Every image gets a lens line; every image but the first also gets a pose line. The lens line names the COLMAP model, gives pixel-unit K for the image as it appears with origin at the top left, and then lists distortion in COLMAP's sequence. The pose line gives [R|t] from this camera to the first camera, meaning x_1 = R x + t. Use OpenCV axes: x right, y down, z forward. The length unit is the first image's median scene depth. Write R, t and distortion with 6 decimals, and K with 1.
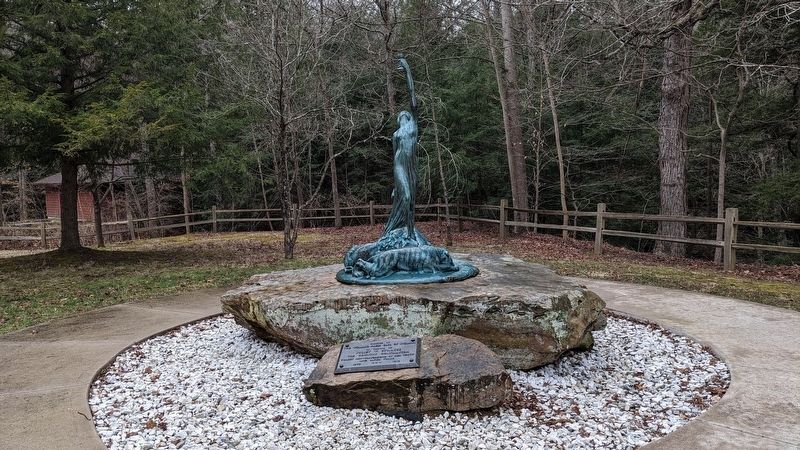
lens RADIAL K [[655.6, 0, 400.8], [0, 655.6, 223.1], [0, 0, 1]] dist [0.066766, -0.005201]
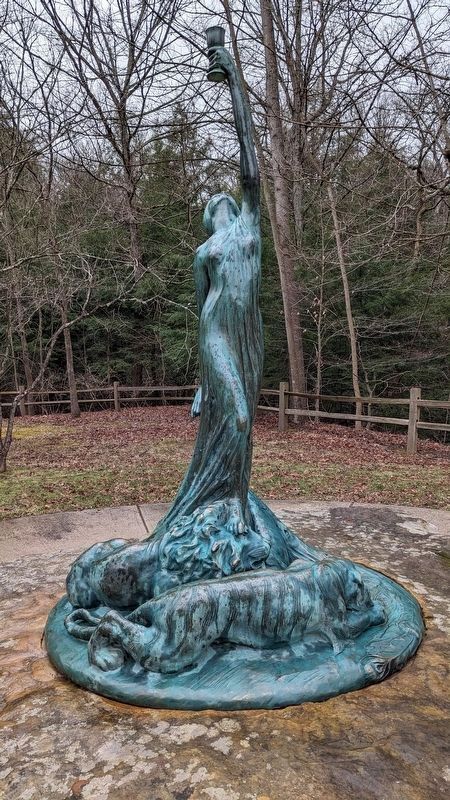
lens RADIAL K [[655.6, 0, 223.2], [0, 655.6, 401.9], [0, 0, 1]] dist [0.066766, -0.005201]
pose [[0.992540, -0.009418, 0.121558, -0.017473], [0.008831, 0.999947, 0.005369, -0.020138], [-0.121602, -0.004256, 0.992570, 0.250817]]
